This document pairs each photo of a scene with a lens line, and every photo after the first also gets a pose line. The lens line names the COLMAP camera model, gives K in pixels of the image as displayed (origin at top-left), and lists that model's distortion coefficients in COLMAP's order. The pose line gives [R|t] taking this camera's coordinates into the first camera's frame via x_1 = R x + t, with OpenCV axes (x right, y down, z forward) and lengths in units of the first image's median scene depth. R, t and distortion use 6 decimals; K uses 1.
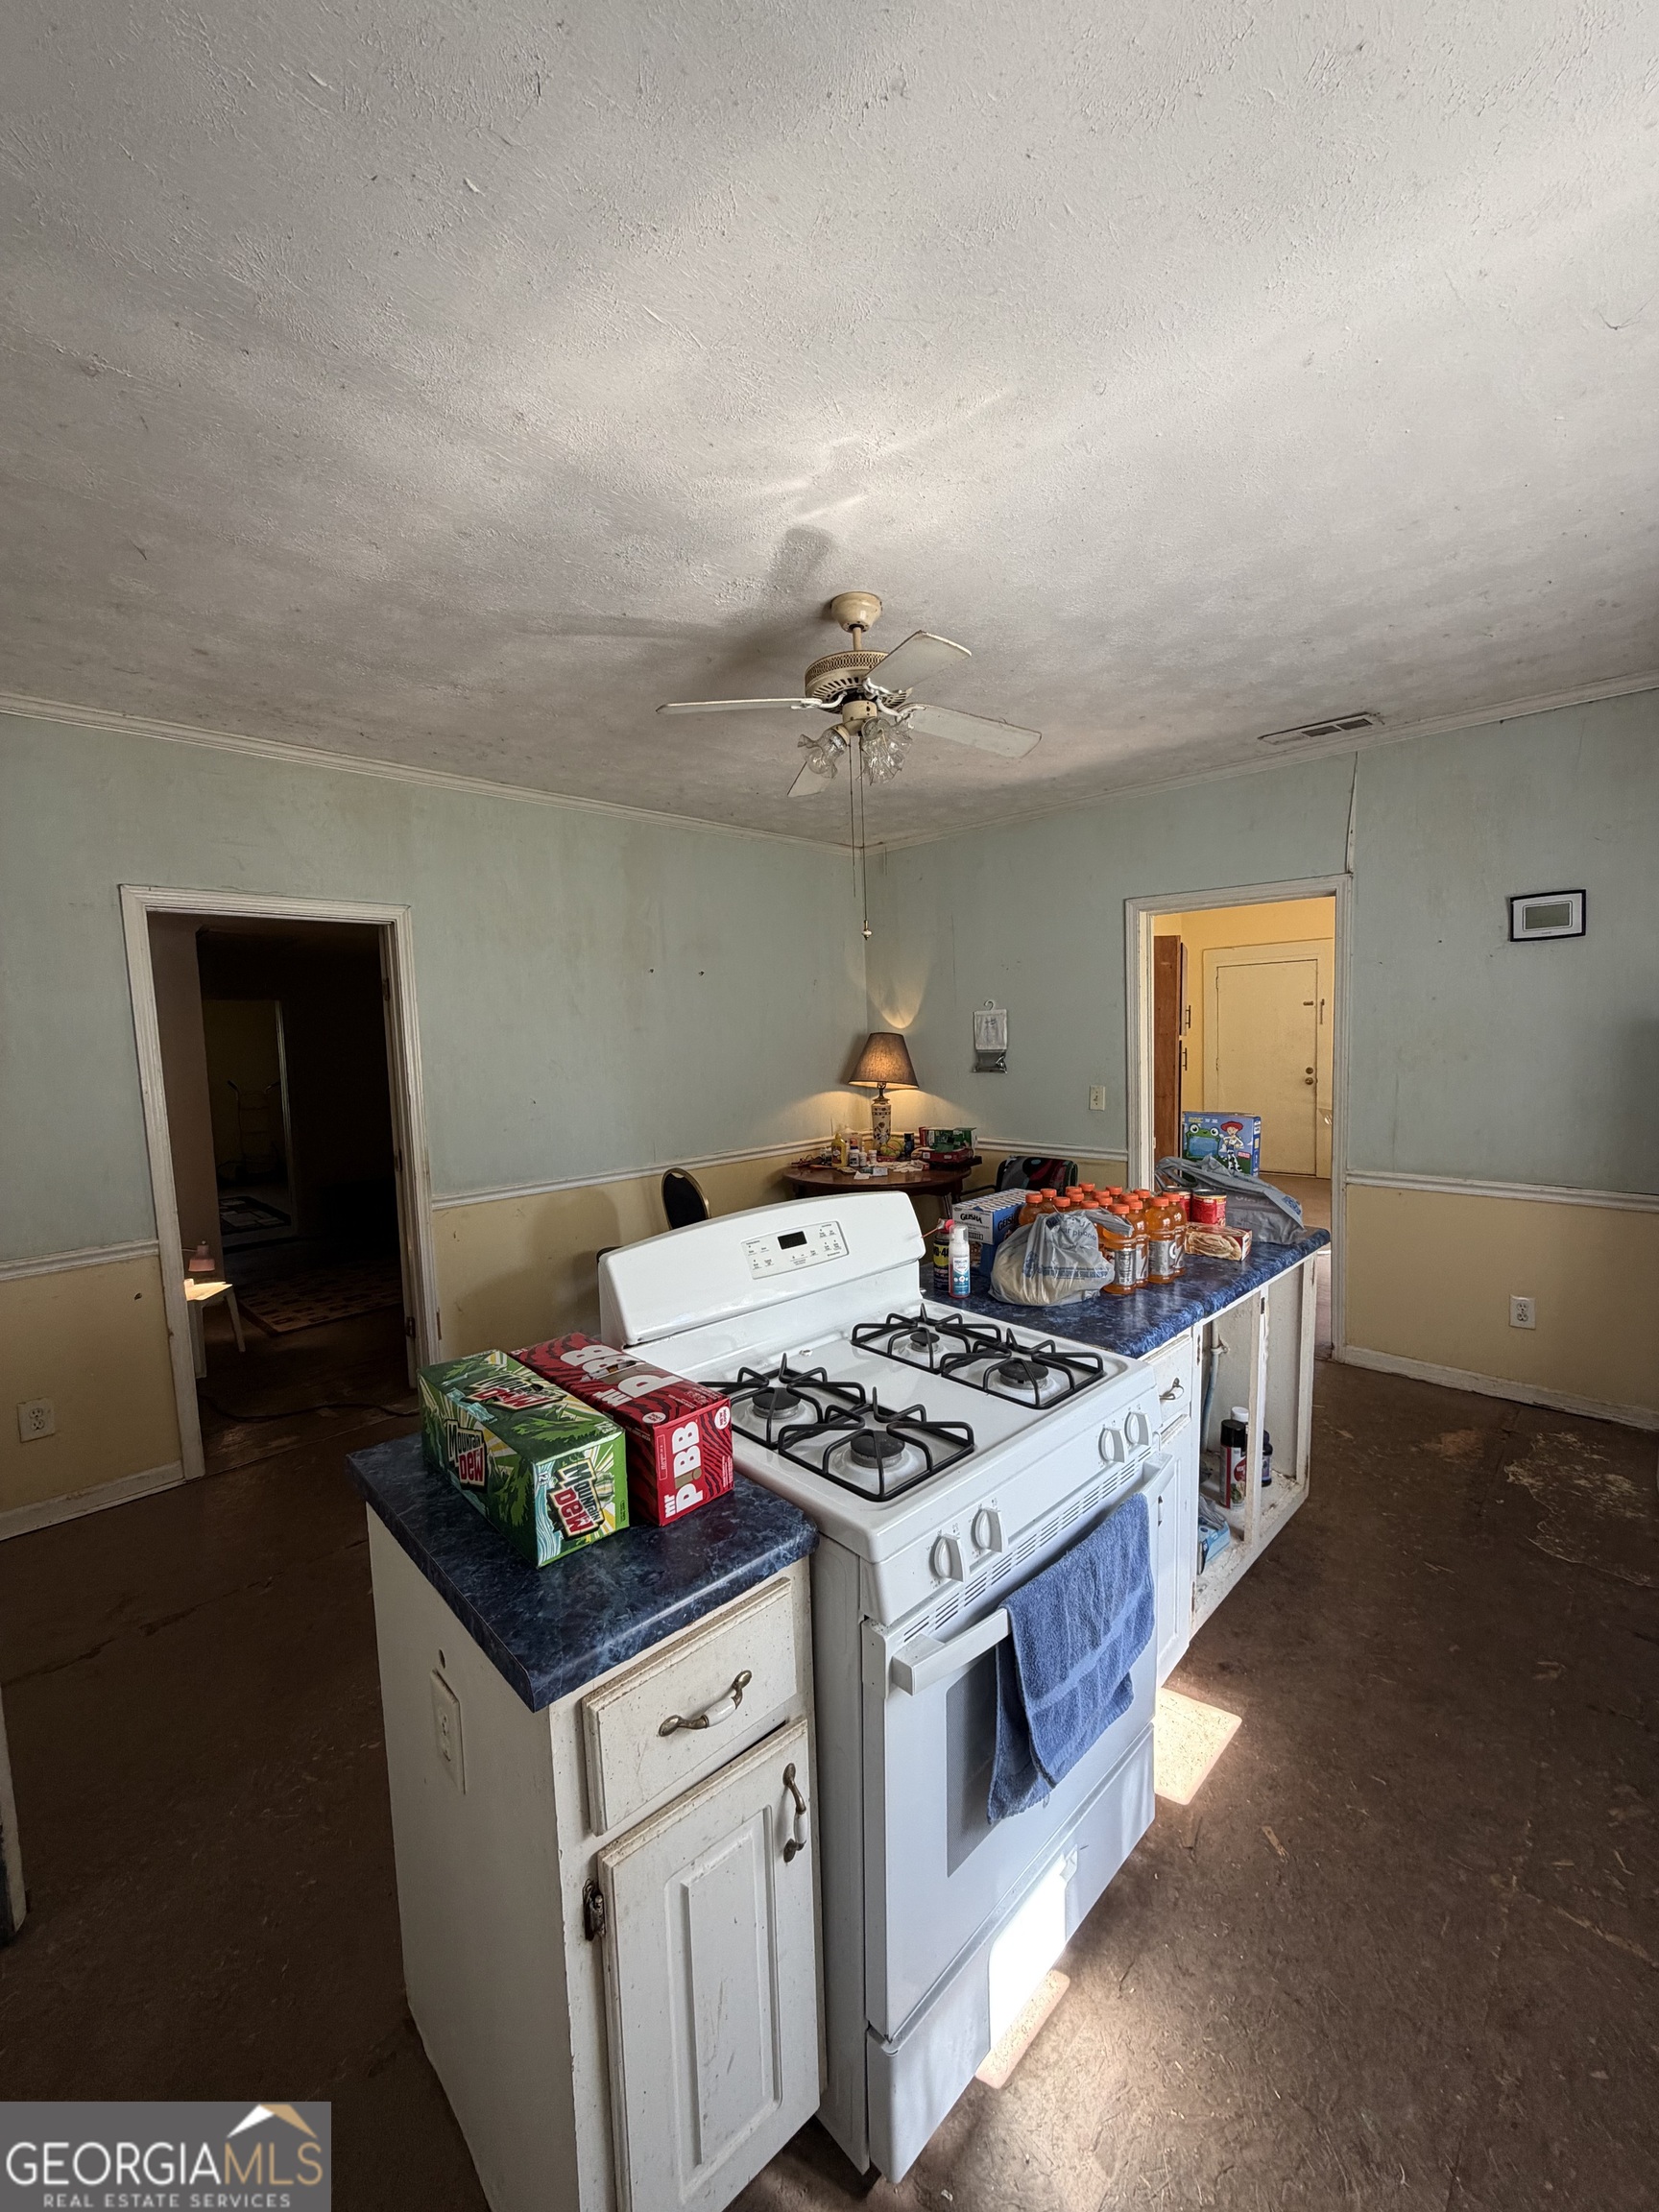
lens RADIAL K [[883.3, 0, 826.5], [0, 883.3, 1112.9], [0, 0, 1]] dist [-0.004370, -0.000091]
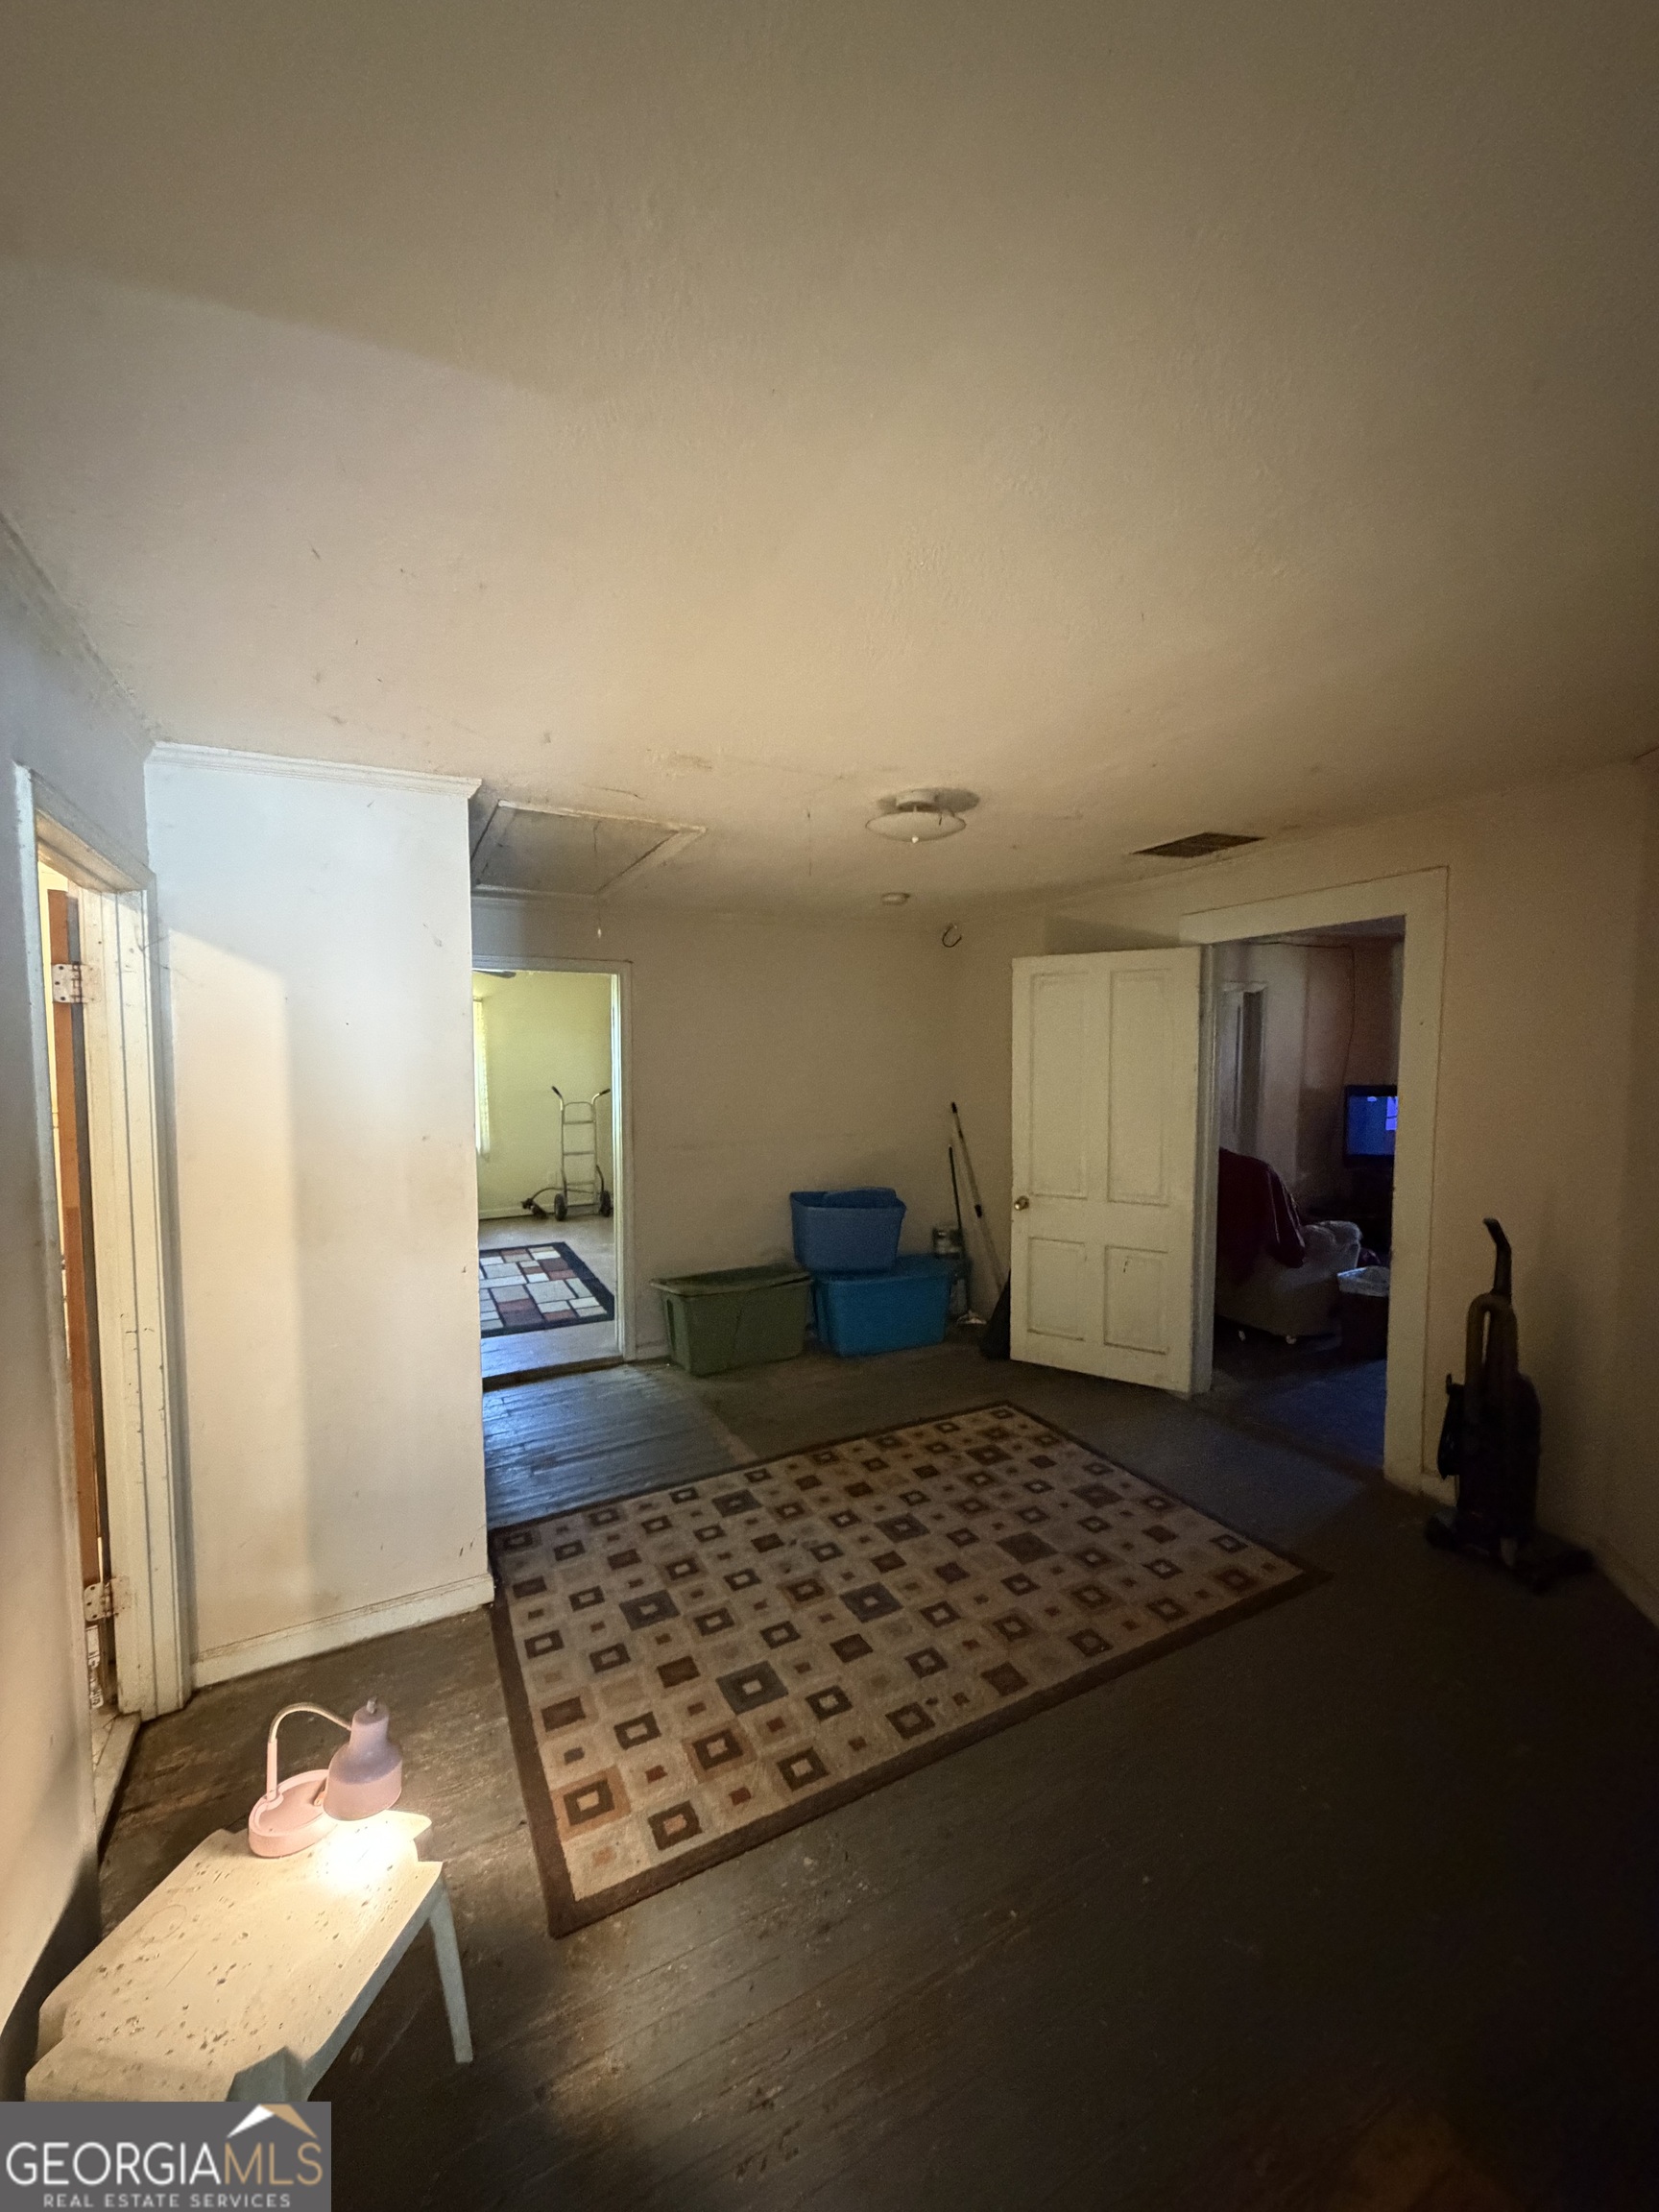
lens RADIAL K [[883.3, 0, 836.2], [0, 883.3, 1099.4], [0, 0, 1]] dist [-0.004370, -0.000091]
pose [[0.953983, 0.044685, -0.296513, -0.402793], [-0.052520, 0.998448, -0.018508, -0.056010], [0.295226, 0.033229, 0.954849, 0.638638]]
